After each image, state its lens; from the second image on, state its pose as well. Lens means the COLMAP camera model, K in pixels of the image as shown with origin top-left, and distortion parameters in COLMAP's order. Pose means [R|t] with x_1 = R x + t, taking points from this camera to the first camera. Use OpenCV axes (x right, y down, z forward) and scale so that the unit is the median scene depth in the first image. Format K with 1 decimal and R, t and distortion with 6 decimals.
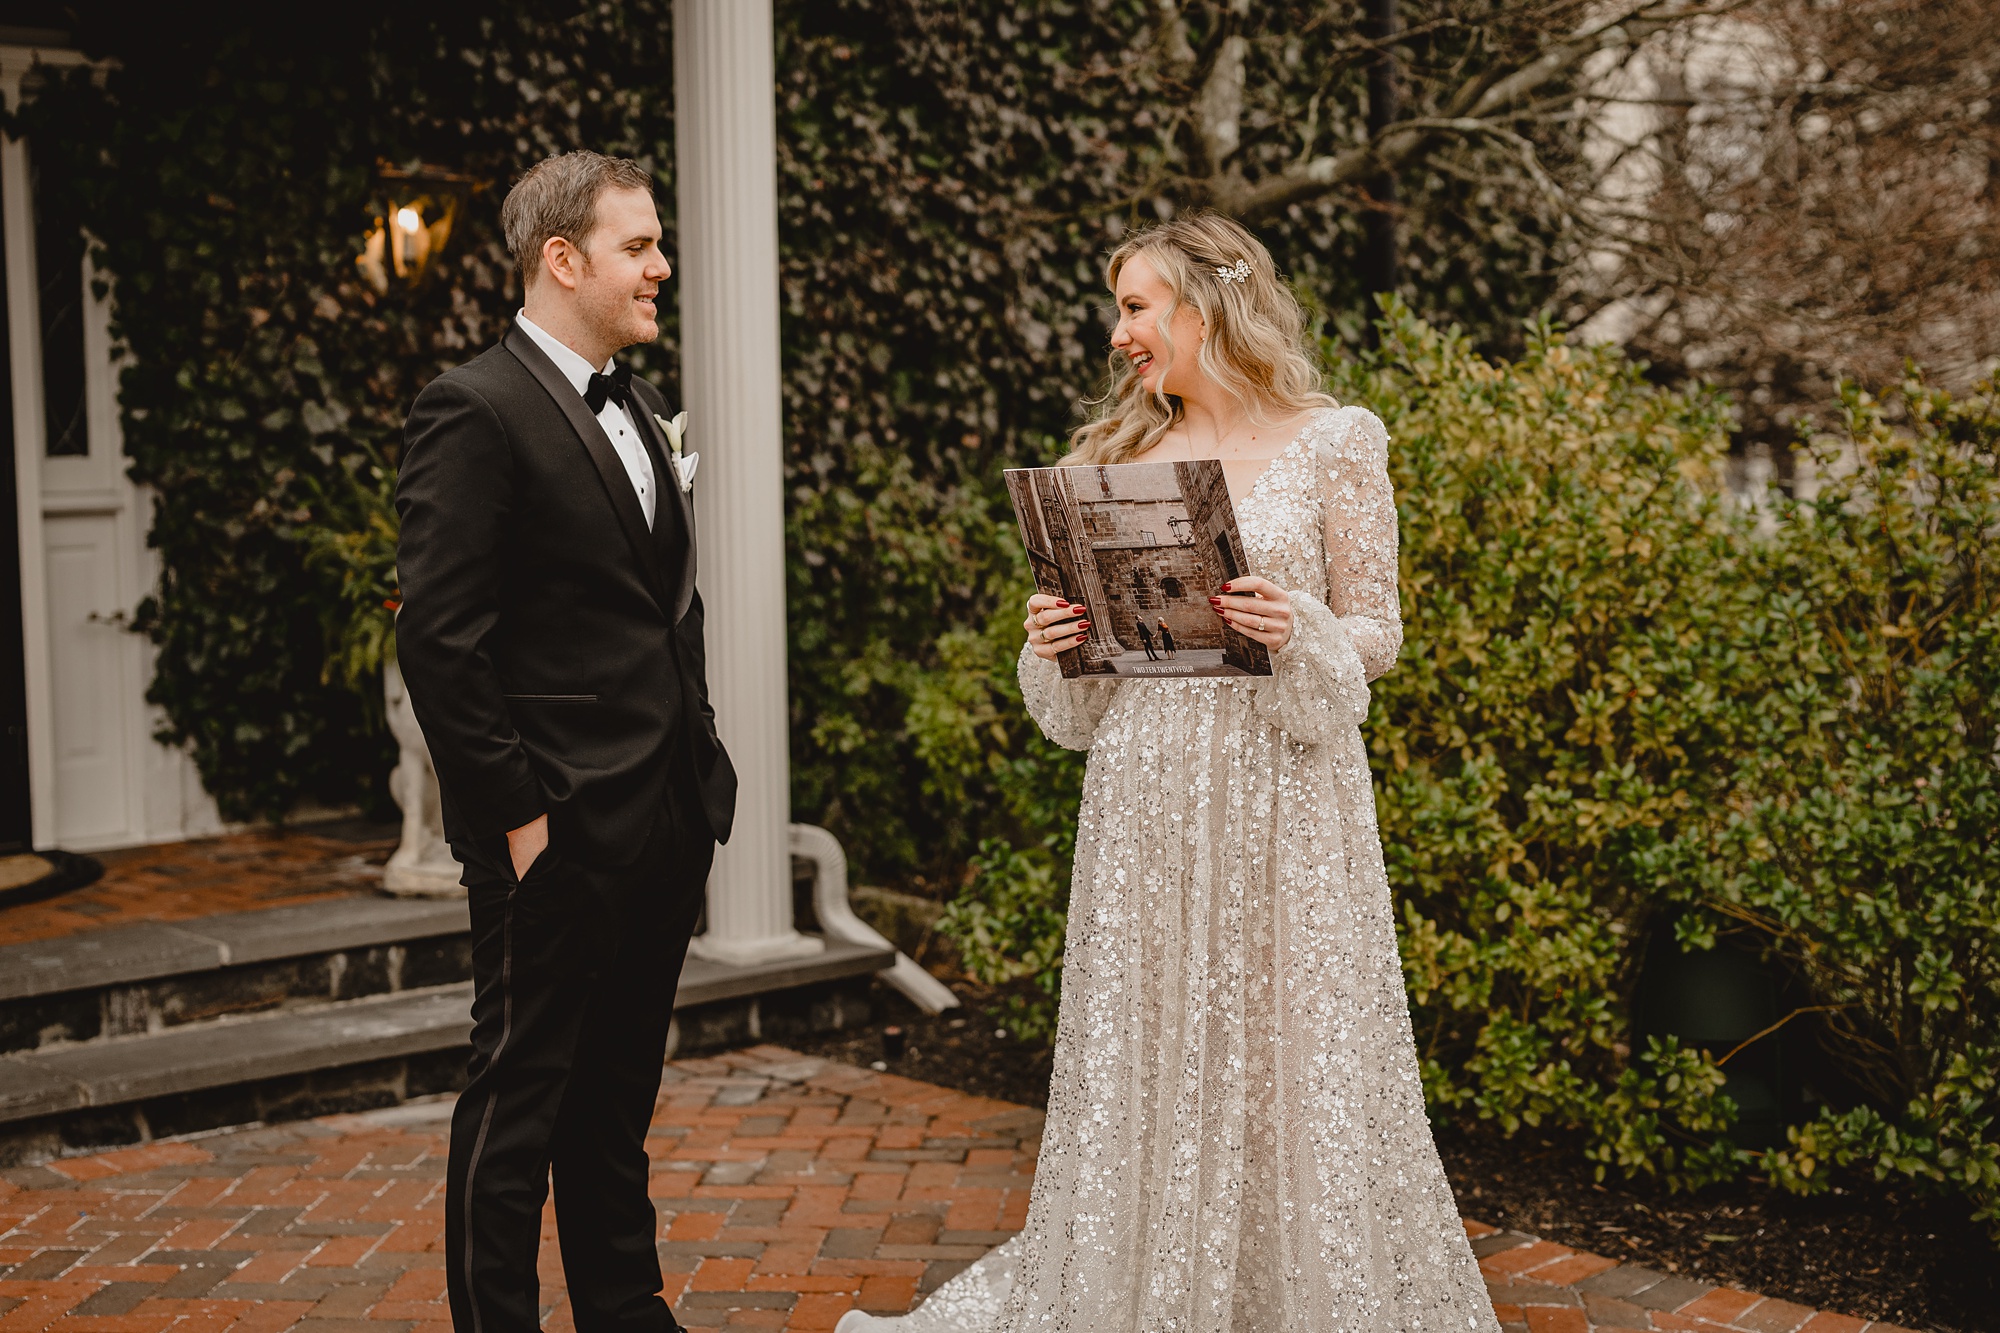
lens RADIAL K [[2840.6, 0, 966.6], [0, 2840.6, 640.6], [0, 0, 1]] dist [-0.016824, -0.031355]
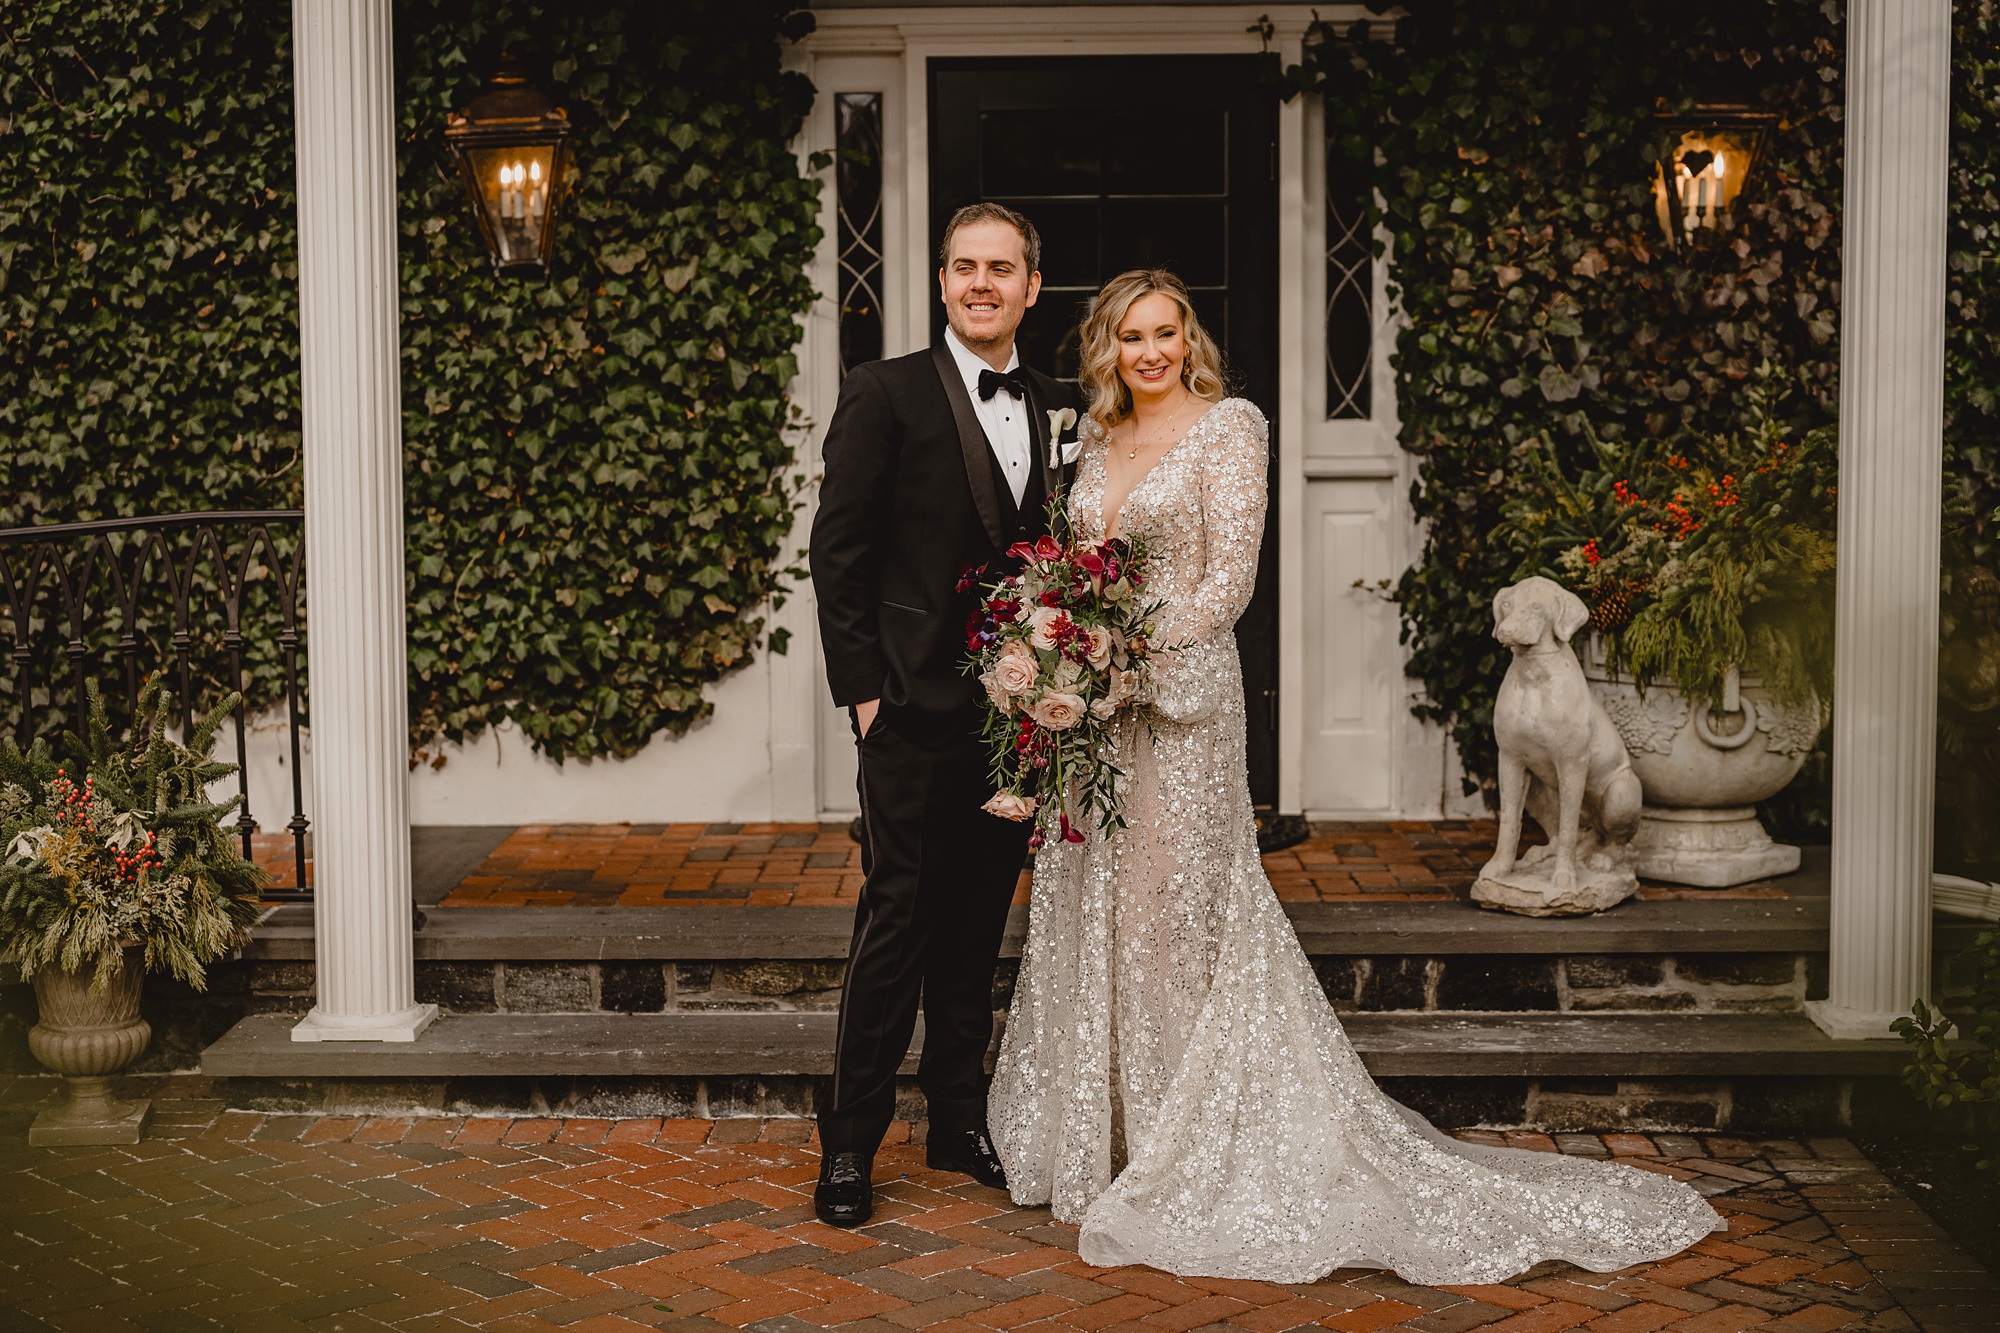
lens RADIAL K [[2889.7, 0, 1000.0], [0, 2889.7, 666.5], [0, 0, 1]] dist [-0.057584, 0.036381]
pose [[0.747945, 0.073665, -0.659660, 0.264337], [-0.054910, 0.997283, 0.049108, -0.022599], [0.661485, -0.000508, 0.749958, 0.173420]]
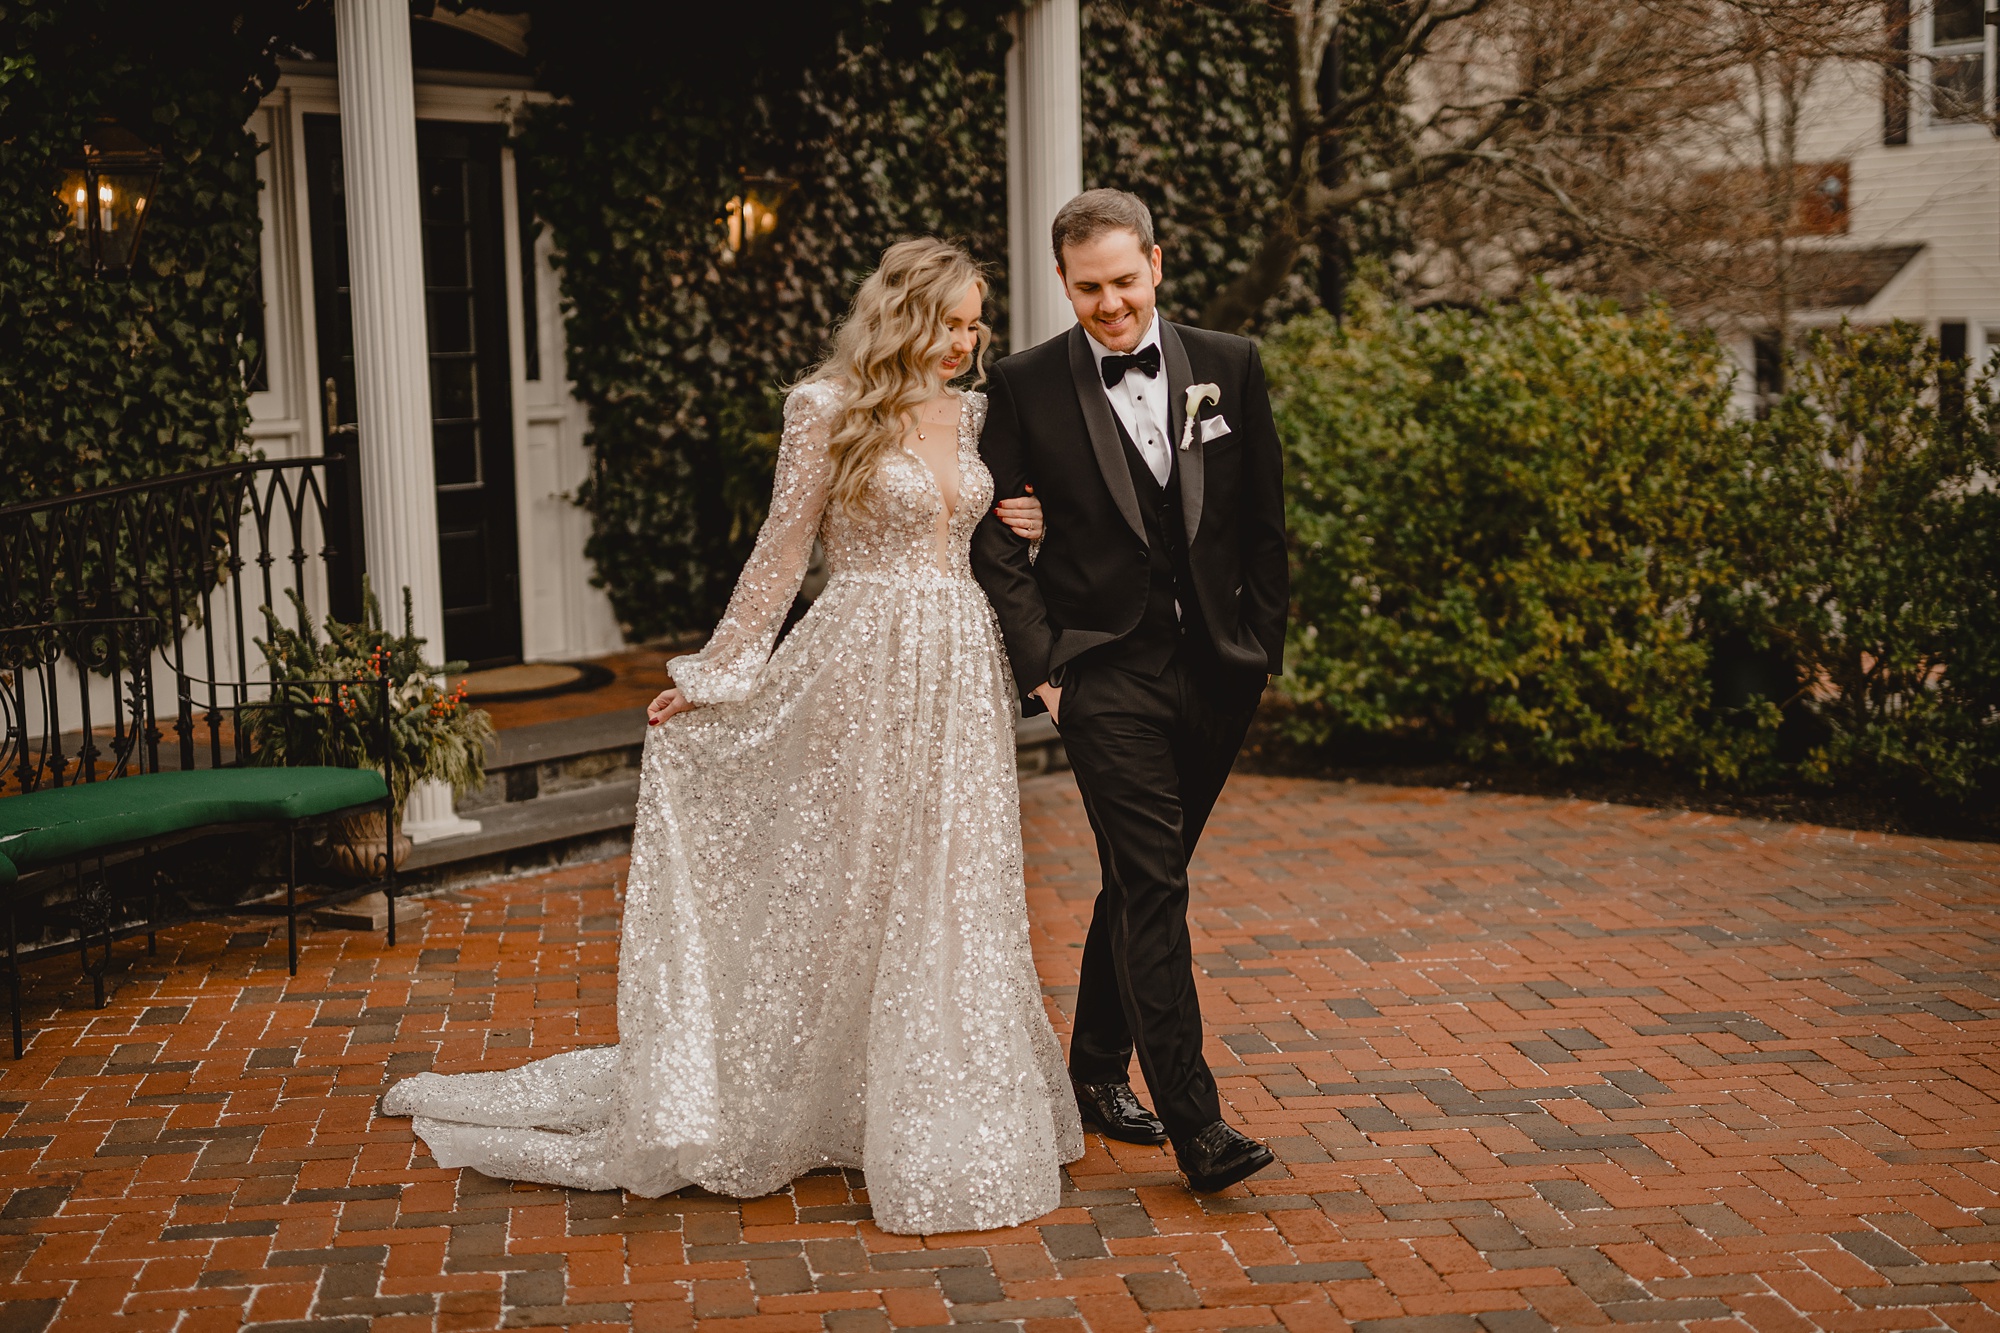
lens RADIAL K [[2889.7, 0, 1000.0], [0, 2889.7, 666.5], [0, 0, 1]] dist [-0.057584, 0.036381]
pose [[0.978346, -0.030524, 0.204714, -0.392269], [0.023082, 0.998986, 0.038646, 0.026336], [-0.205686, -0.033084, 0.978059, -0.450976]]
